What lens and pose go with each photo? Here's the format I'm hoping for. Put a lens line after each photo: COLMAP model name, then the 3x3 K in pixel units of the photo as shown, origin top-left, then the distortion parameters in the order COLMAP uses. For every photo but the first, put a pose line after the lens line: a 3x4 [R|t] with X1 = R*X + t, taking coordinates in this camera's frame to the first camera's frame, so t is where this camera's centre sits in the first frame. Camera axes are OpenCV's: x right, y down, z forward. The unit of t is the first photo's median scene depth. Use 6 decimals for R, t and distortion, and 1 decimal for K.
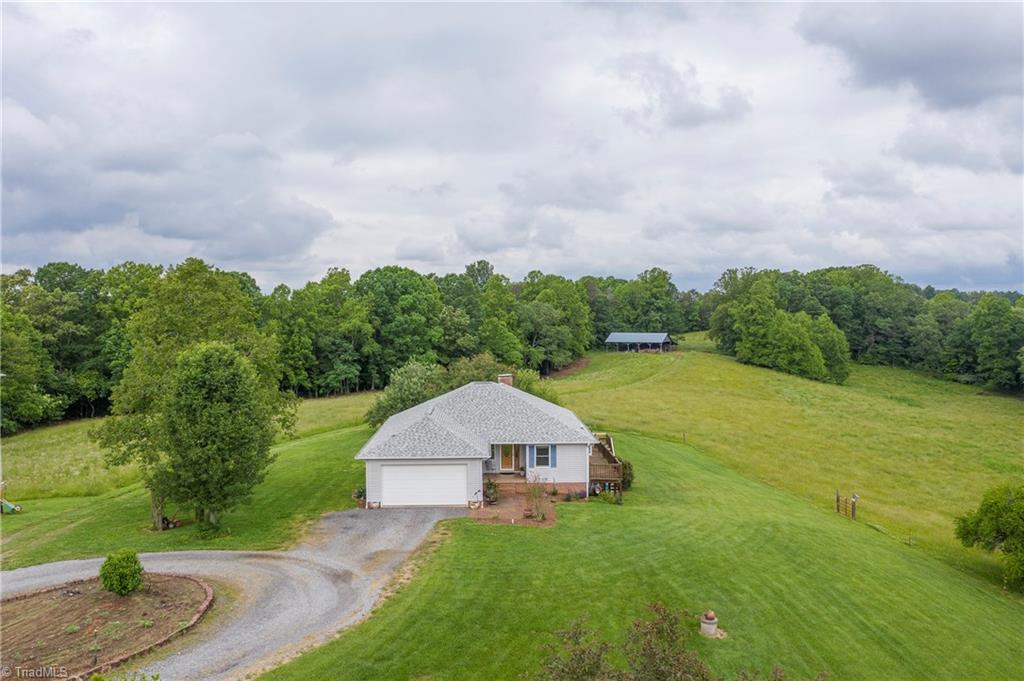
lens RADIAL K [[819.1, 0, 512.0], [0, 819.1, 340.5], [0, 0, 1]] dist [0.000521, 0.000622]
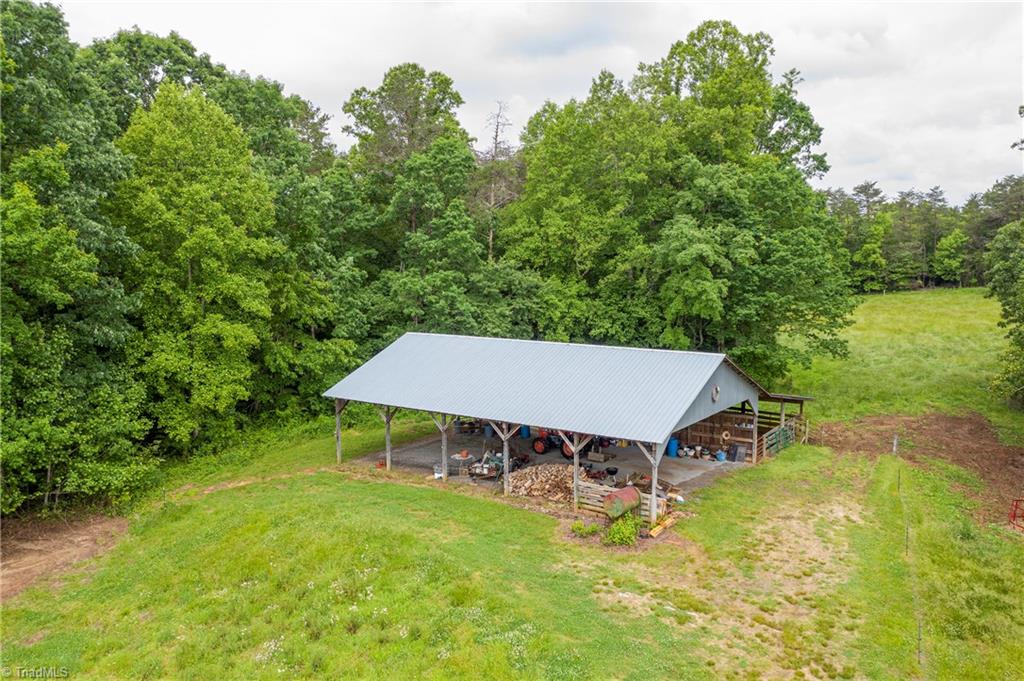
lens RADIAL K [[819.1, 0, 512.0], [0, 819.1, 340.5], [0, 0, 1]] dist [0.000521, 0.000622]
pose [[0.986013, 0.017039, -0.165793, 0.251484], [-0.006029, 0.997756, 0.066688, -0.028362], [0.166557, -0.064755, 0.983903, 1.217420]]
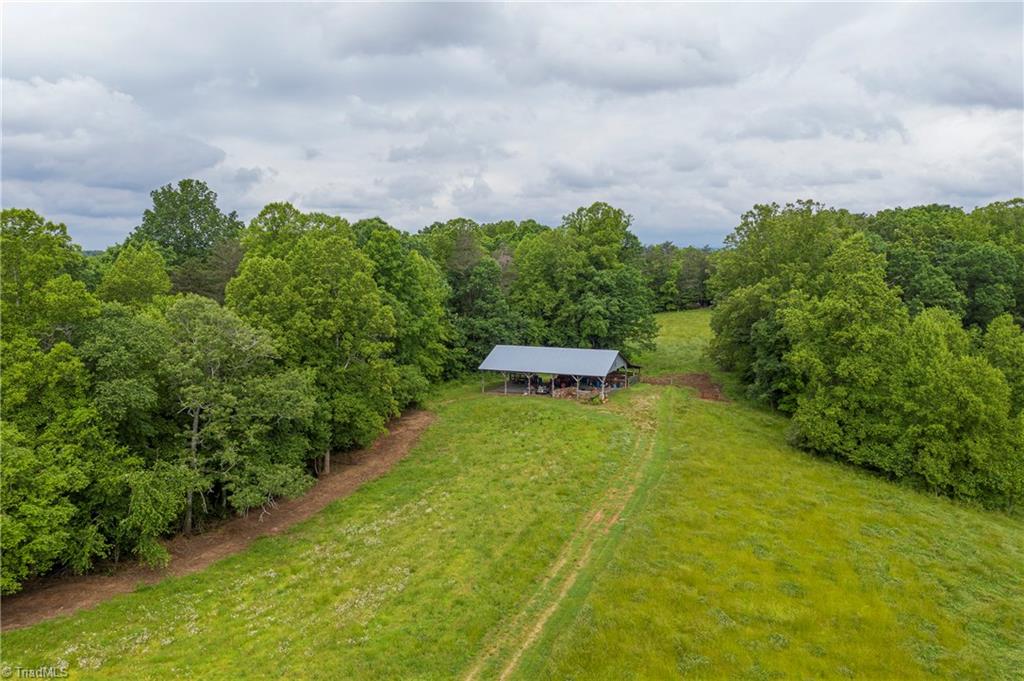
lens RADIAL K [[819.1, 0, 512.0], [0, 819.1, 340.5], [0, 0, 1]] dist [0.000521, 0.000622]
pose [[0.999061, -0.001025, 0.043308, 0.160913], [-0.001900, 0.997722, 0.067430, -0.062132], [-0.043278, -0.067449, 0.996784, 0.800171]]
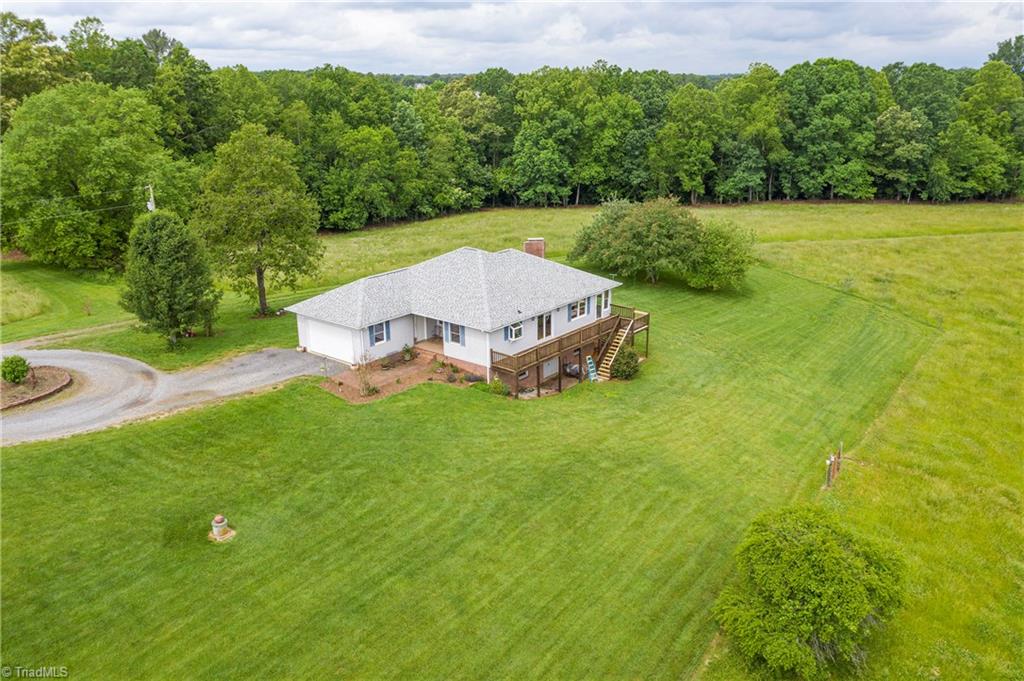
lens RADIAL K [[833.5, 0, 512.0], [0, 833.5, 340.5], [0, 0, 1]] dist [-0.008834, -0.005932]
pose [[0.741192, 0.197914, -0.641455, 0.226809], [-0.015980, 0.960483, 0.277881, -0.042177], [0.671103, -0.195712, 0.715065, 0.089712]]
